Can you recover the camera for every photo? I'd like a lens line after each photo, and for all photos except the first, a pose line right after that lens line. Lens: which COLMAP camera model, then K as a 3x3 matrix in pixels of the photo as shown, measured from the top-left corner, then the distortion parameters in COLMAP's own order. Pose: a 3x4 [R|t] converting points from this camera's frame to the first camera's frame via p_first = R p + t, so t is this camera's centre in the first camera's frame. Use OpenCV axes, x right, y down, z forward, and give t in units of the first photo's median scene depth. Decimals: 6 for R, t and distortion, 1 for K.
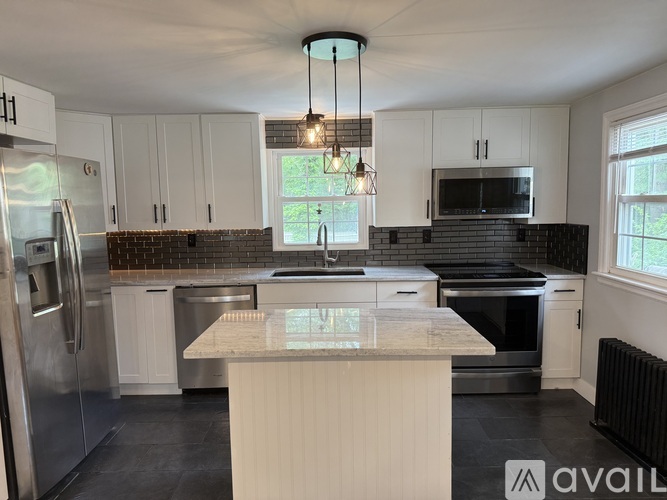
lens RADIAL K [[466.5, 0, 335.7], [0, 466.5, 253.0], [0, 0, 1]] dist [0.041131, 0.000451]
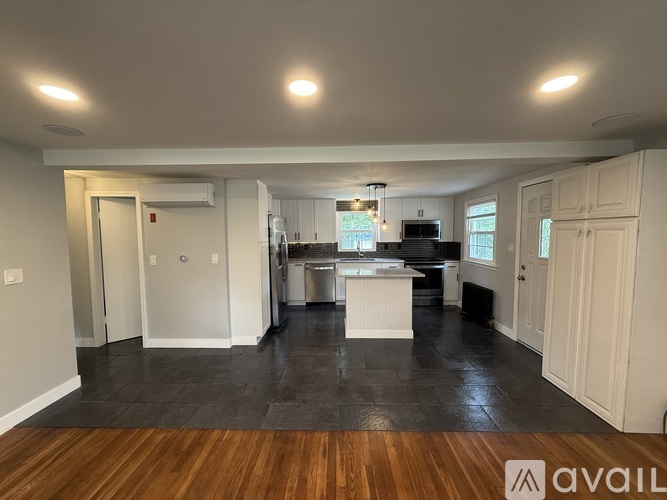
lens RADIAL K [[267.4, 0, 331.7], [0, 267.4, 251.6], [0, 0, 1]] dist [0.000699, 0.000017]
pose [[0.999796, 0.010246, -0.017387, -0.160183], [-0.010844, 0.999341, -0.034654, 0.051911], [0.017021, 0.034835, 0.999248, -0.500333]]
